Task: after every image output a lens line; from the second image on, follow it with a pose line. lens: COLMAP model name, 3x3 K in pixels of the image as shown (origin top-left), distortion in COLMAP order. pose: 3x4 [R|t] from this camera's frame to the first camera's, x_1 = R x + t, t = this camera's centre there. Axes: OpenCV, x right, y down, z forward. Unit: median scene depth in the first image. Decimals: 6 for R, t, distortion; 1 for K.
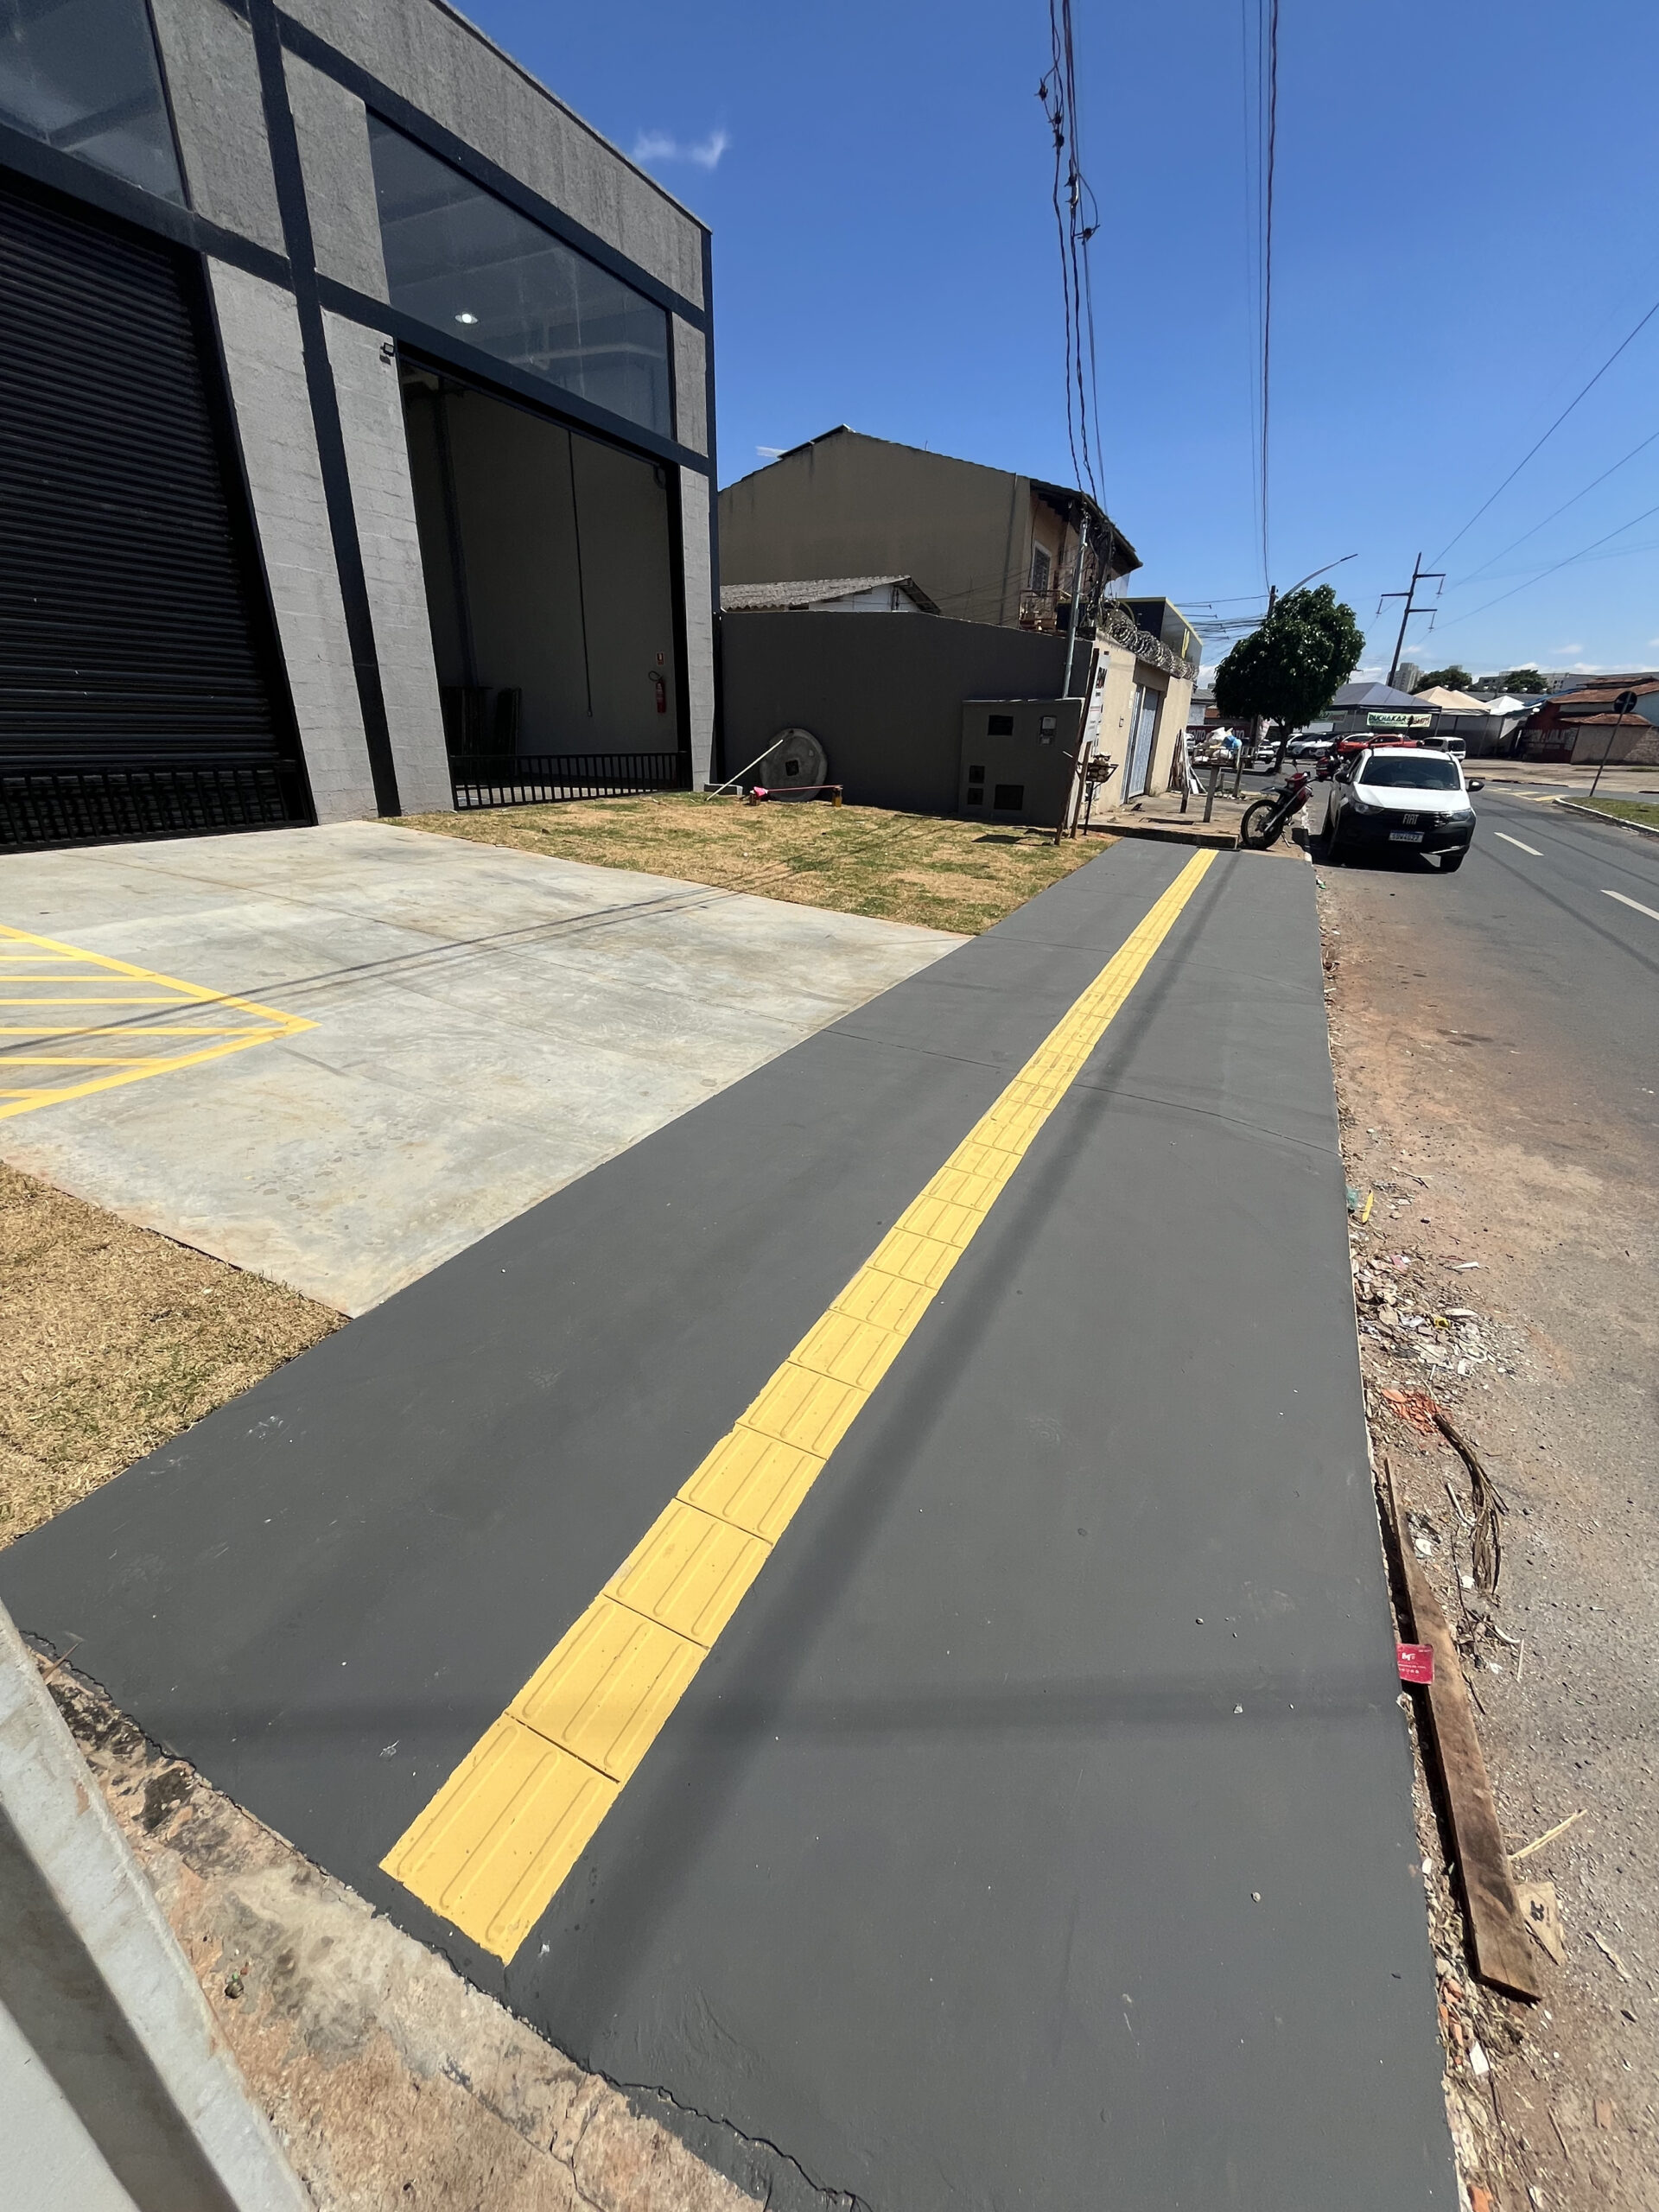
lens RADIAL K [[893.1, 0, 829.5], [0, 893.1, 1106.0], [0, 0, 1]] dist [-0.002327, -0.001095]
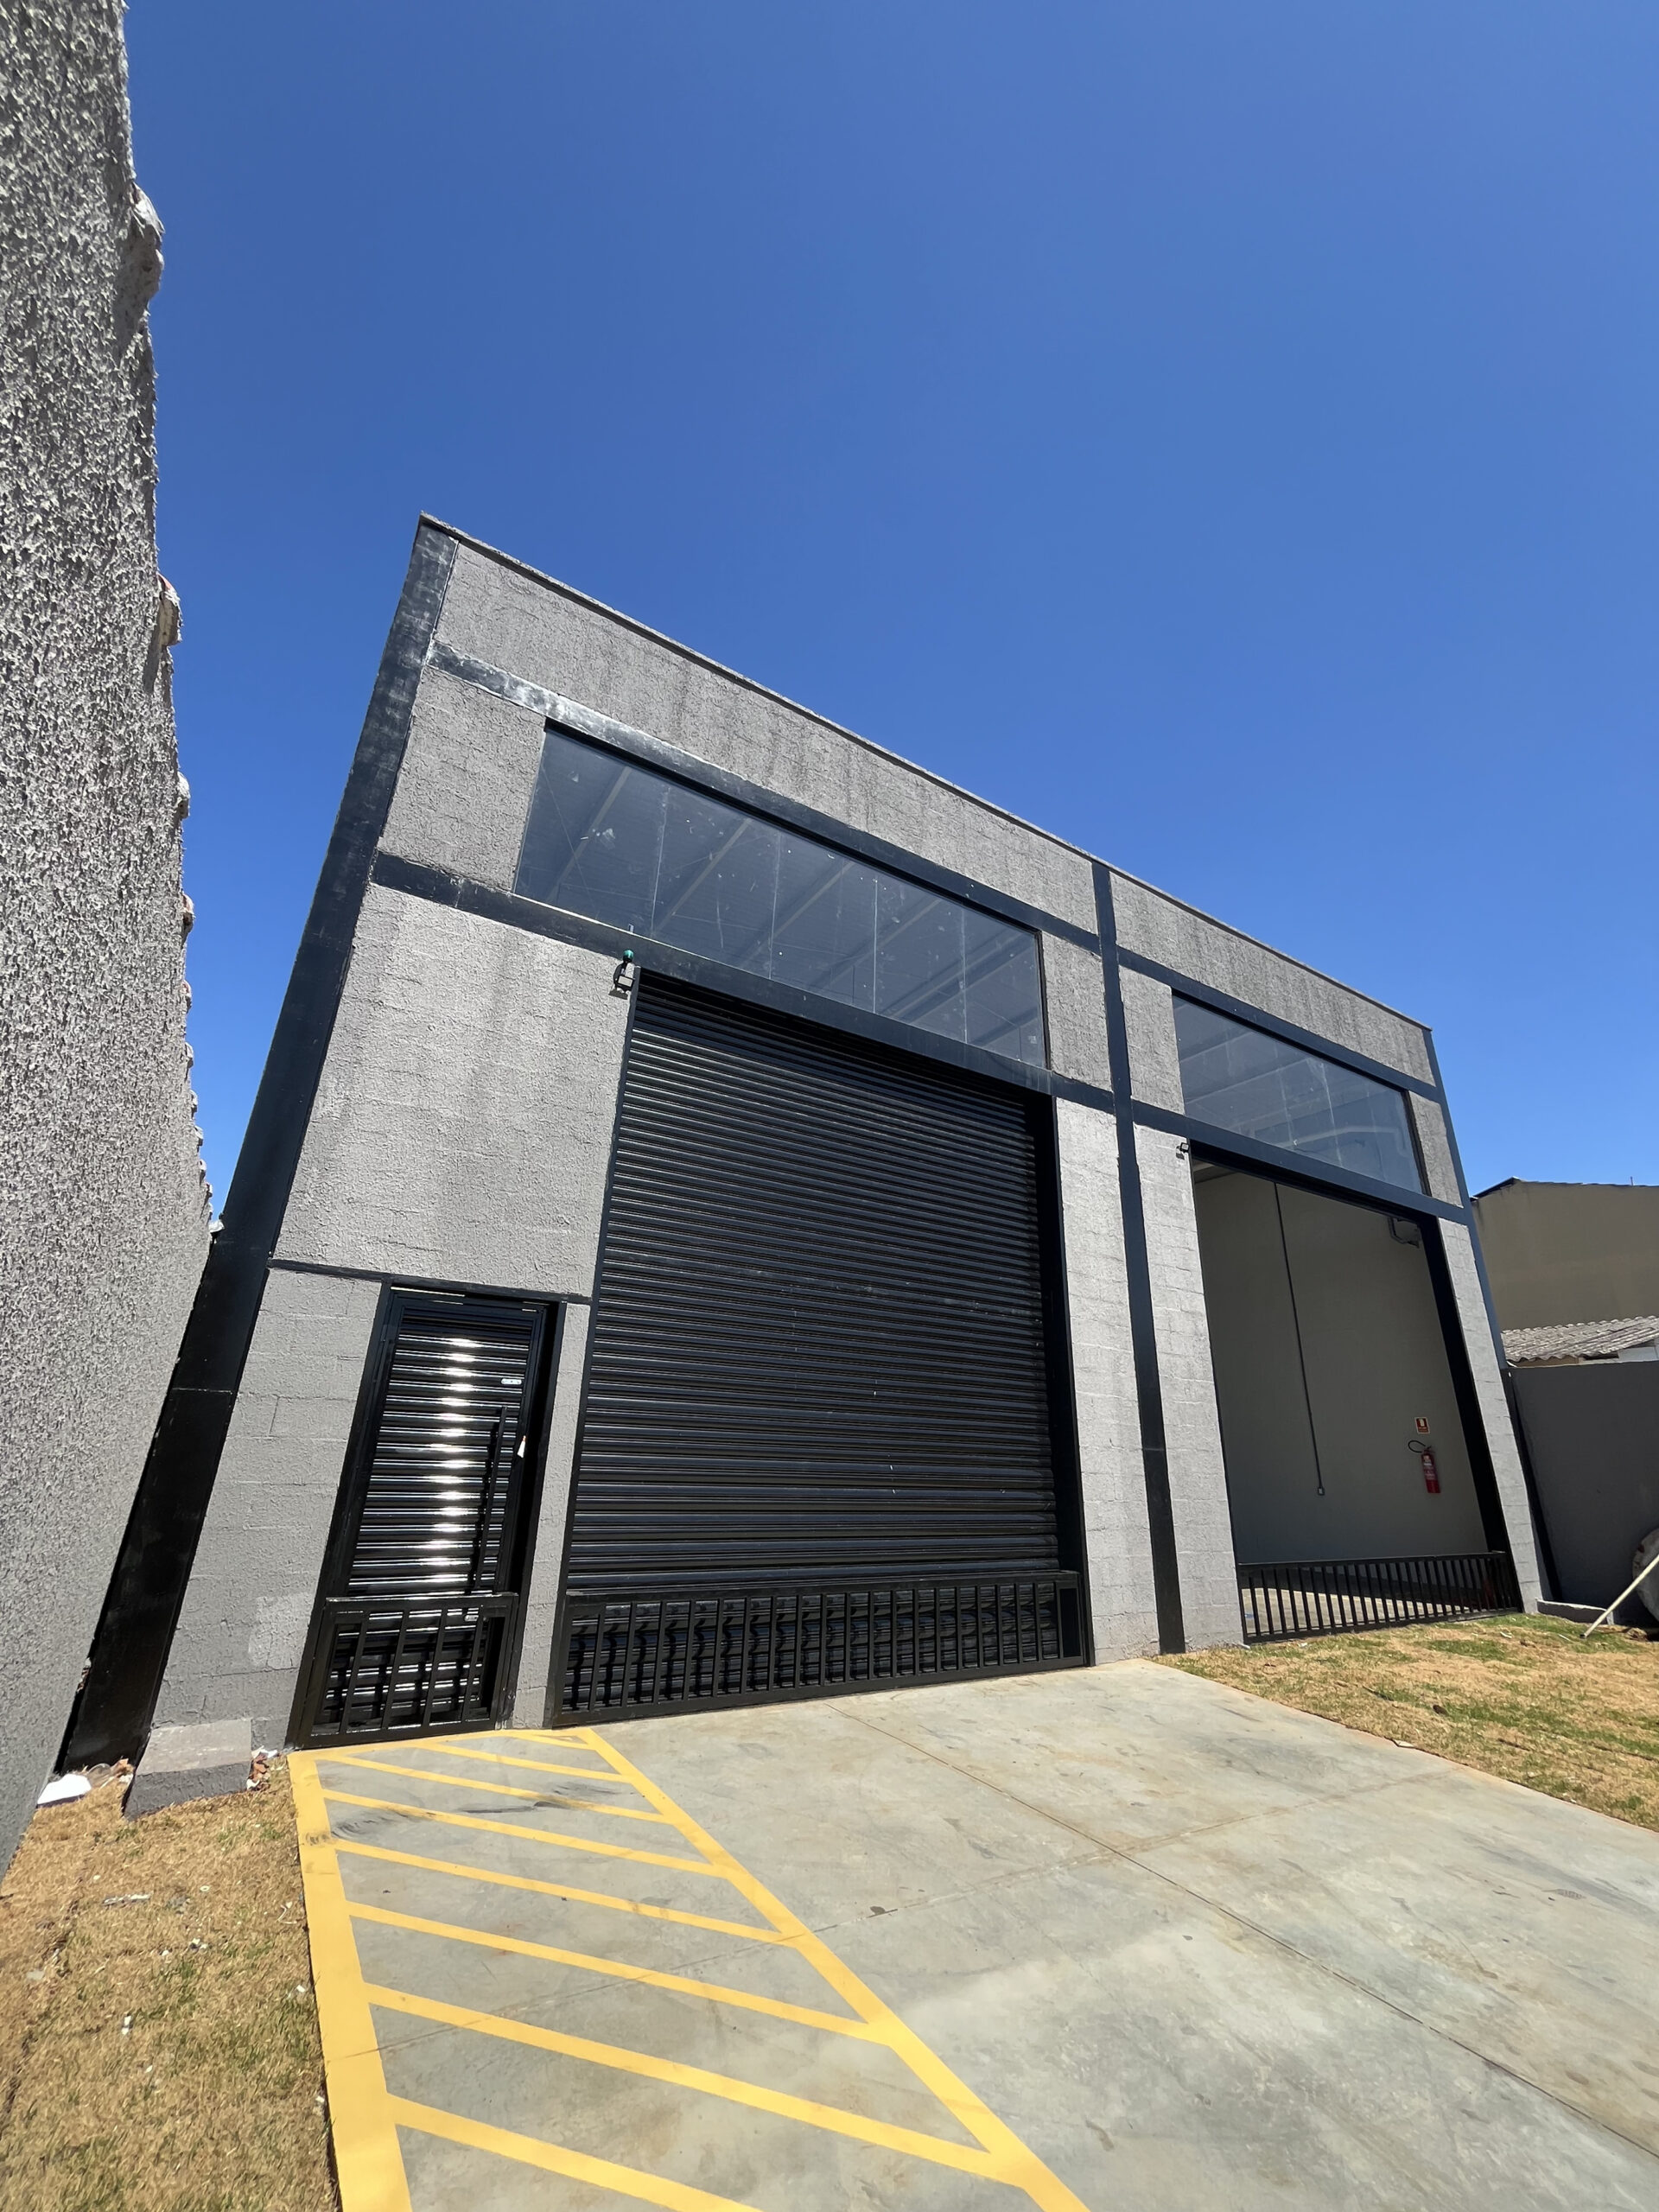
lens RADIAL K [[893.1, 0, 829.5], [0, 893.1, 1106.0], [0, 0, 1]] dist [-0.002327, -0.001095]
pose [[0.847192, -0.196603, -0.493571, -0.318426], [-0.216583, 0.720511, -0.658753, -0.122430], [0.485137, 0.664990, 0.567830, 0.188952]]
